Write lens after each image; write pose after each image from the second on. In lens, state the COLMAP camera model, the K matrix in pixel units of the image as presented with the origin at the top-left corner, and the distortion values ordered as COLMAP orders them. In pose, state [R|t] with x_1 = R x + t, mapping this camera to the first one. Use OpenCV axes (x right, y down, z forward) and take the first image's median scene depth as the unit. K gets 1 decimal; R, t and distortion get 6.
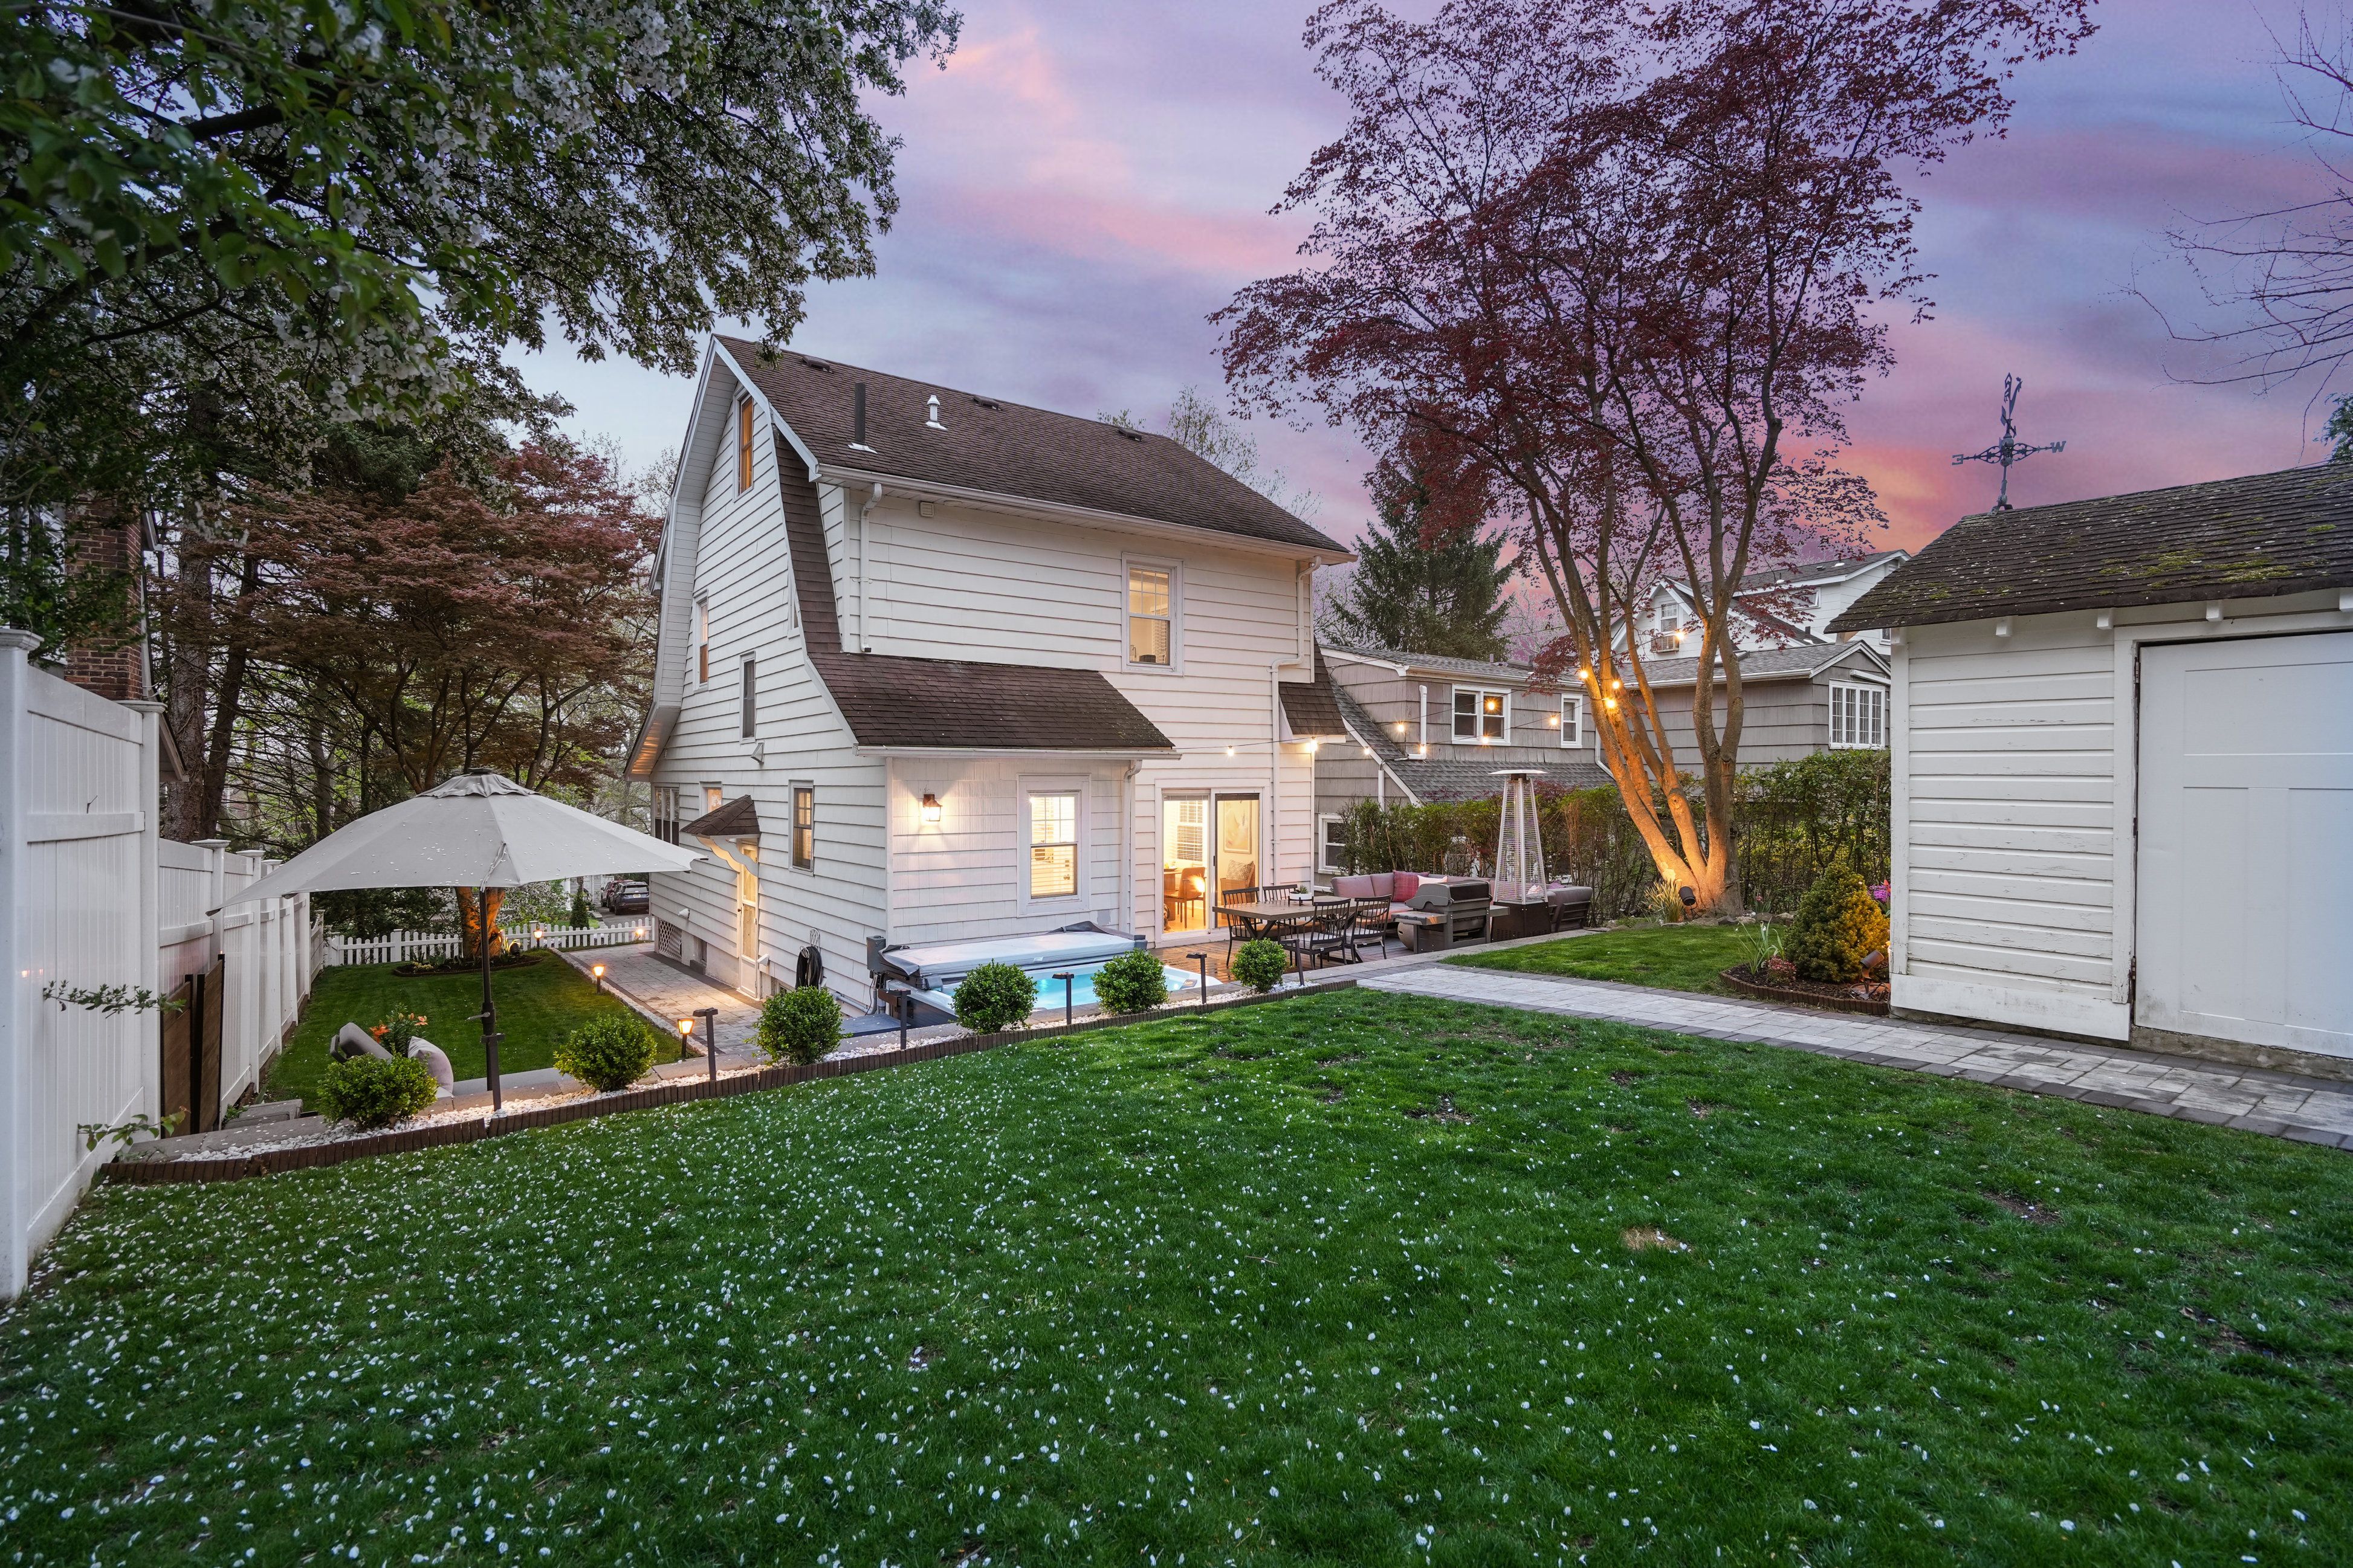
lens RADIAL K [[1096.9, 0, 1176.5], [0, 1096.9, 784.0], [0, 0, 1]] dist [-0.001000, -0.000190]
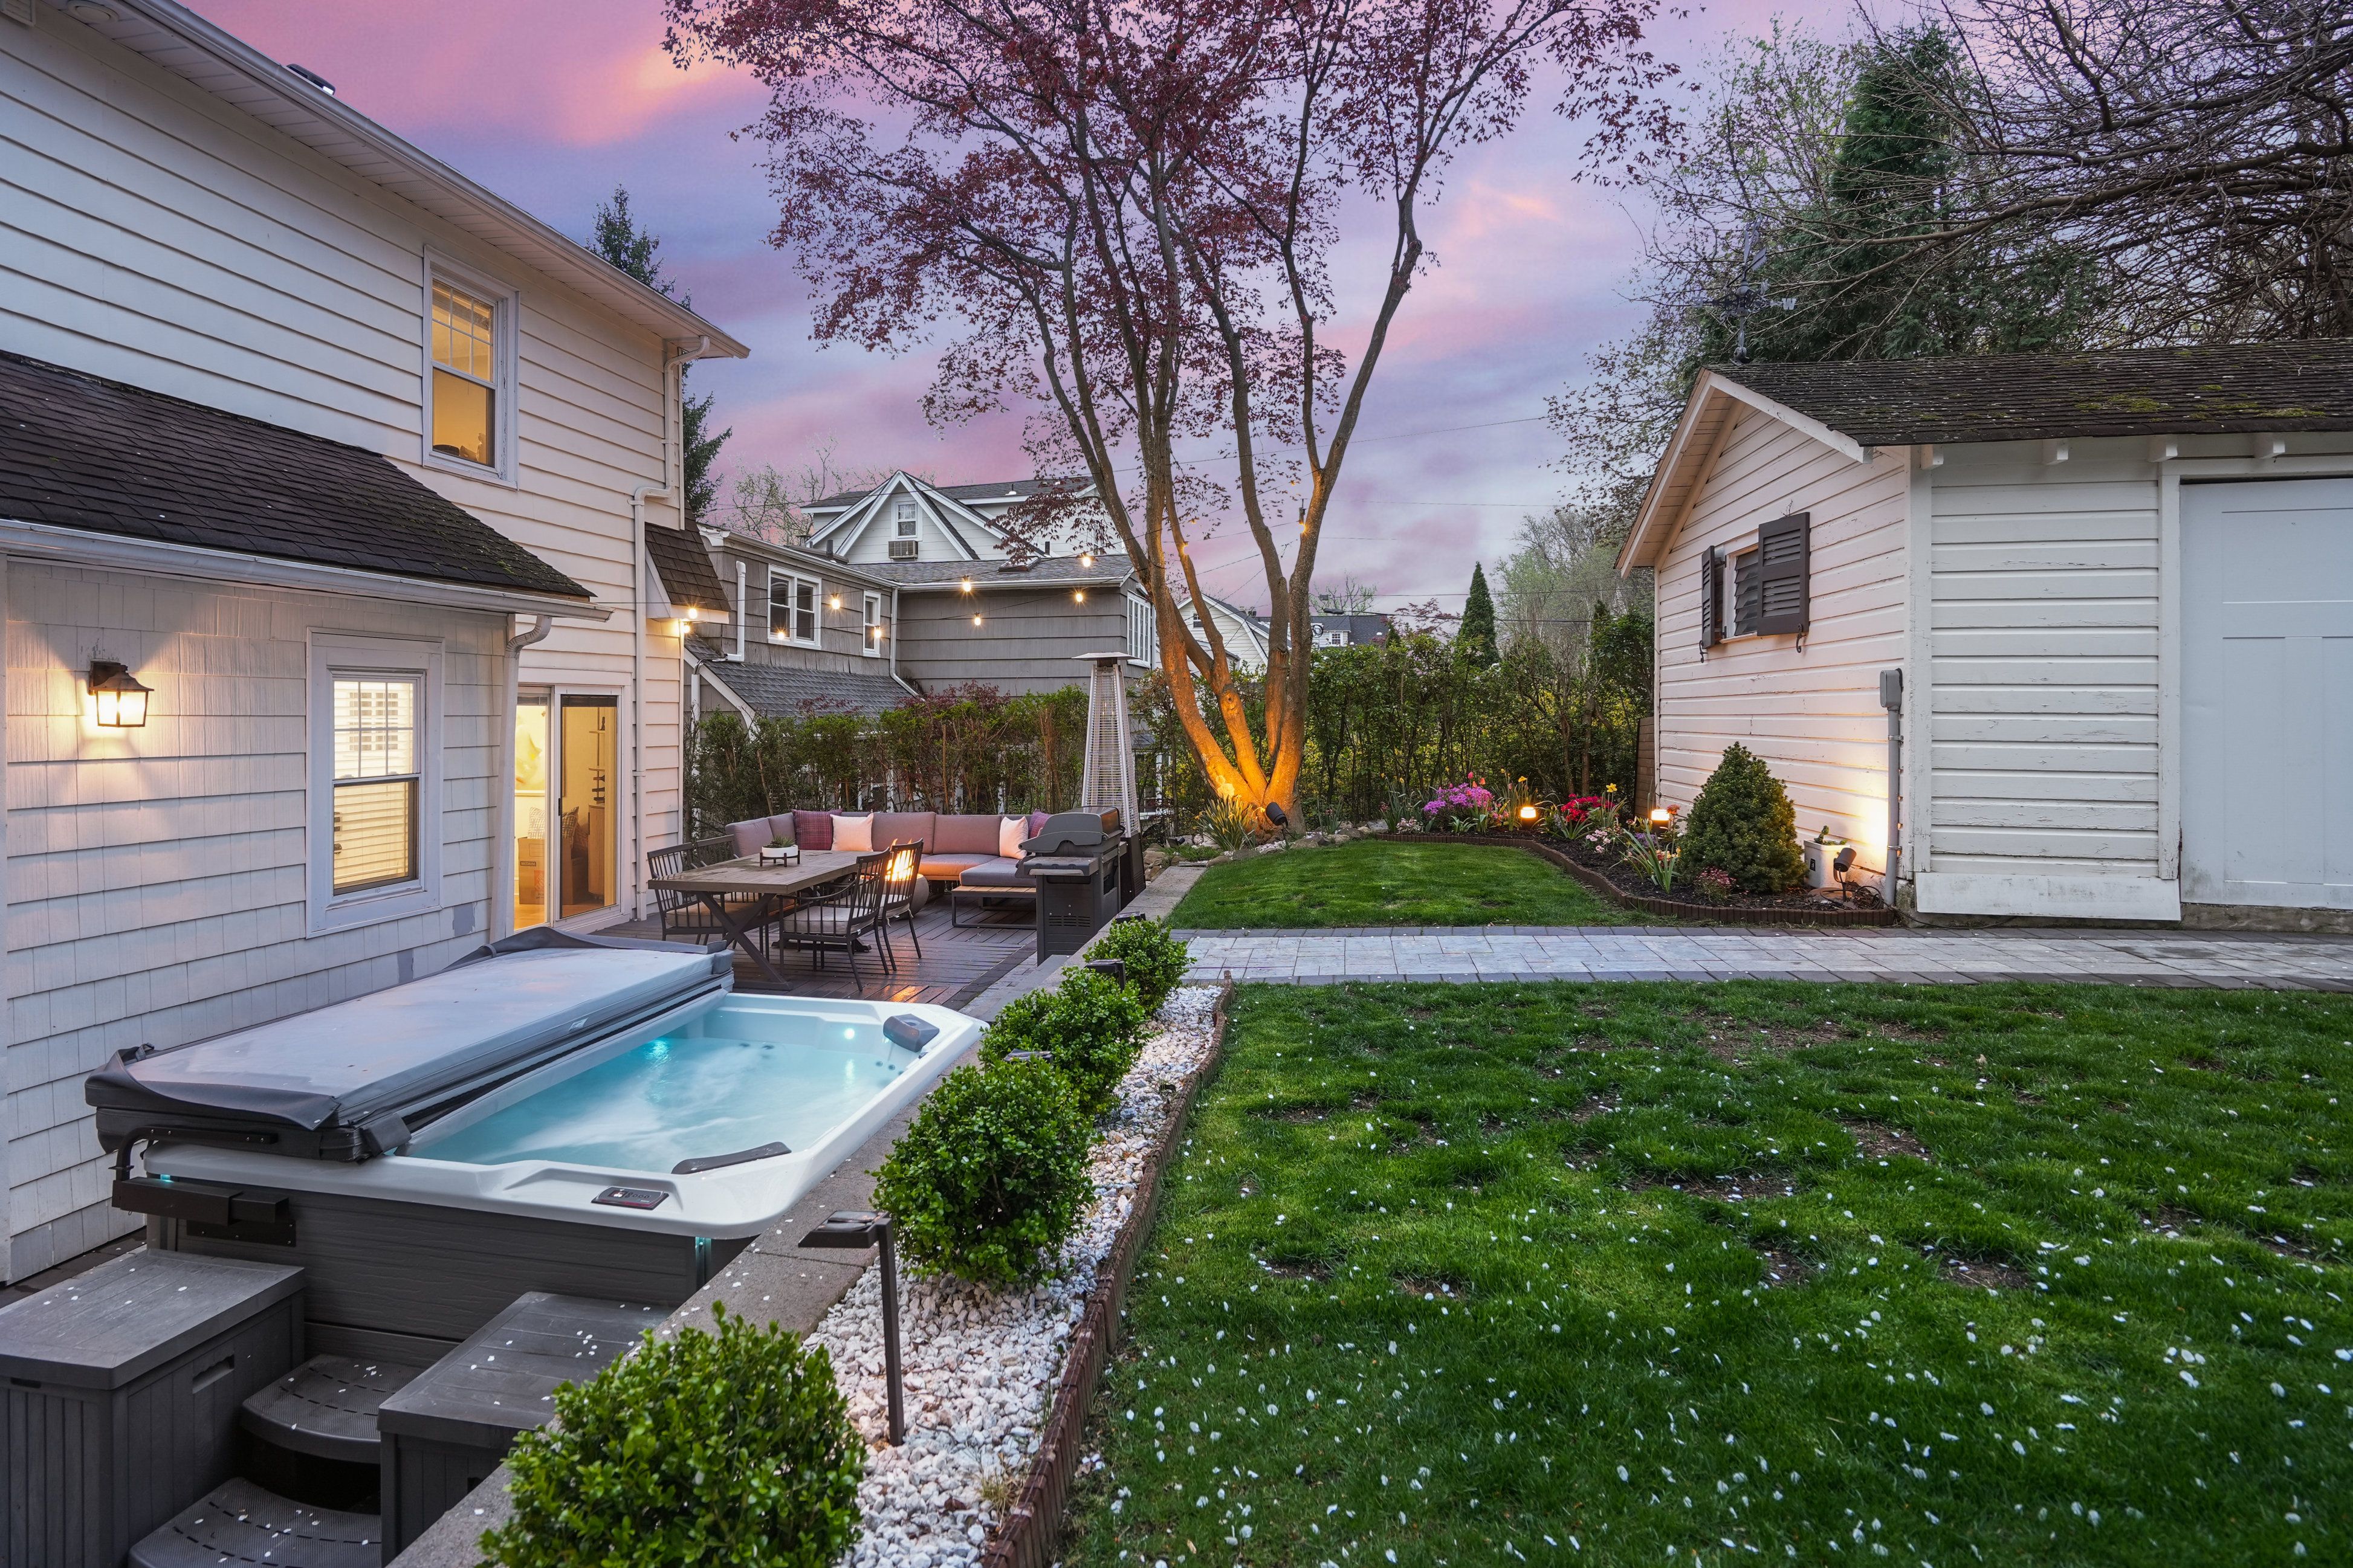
lens RADIAL K [[1259.2, 0, 1173.8], [0, 1259.2, 717.4], [0, 0, 1]] dist [-0.005449, -0.000626]
pose [[0.768184, -0.007131, 0.640189, -0.195162], [0.005708, 0.999975, 0.004289, 0.026970], [-0.640203, 0.000360, 0.768206, 0.339260]]
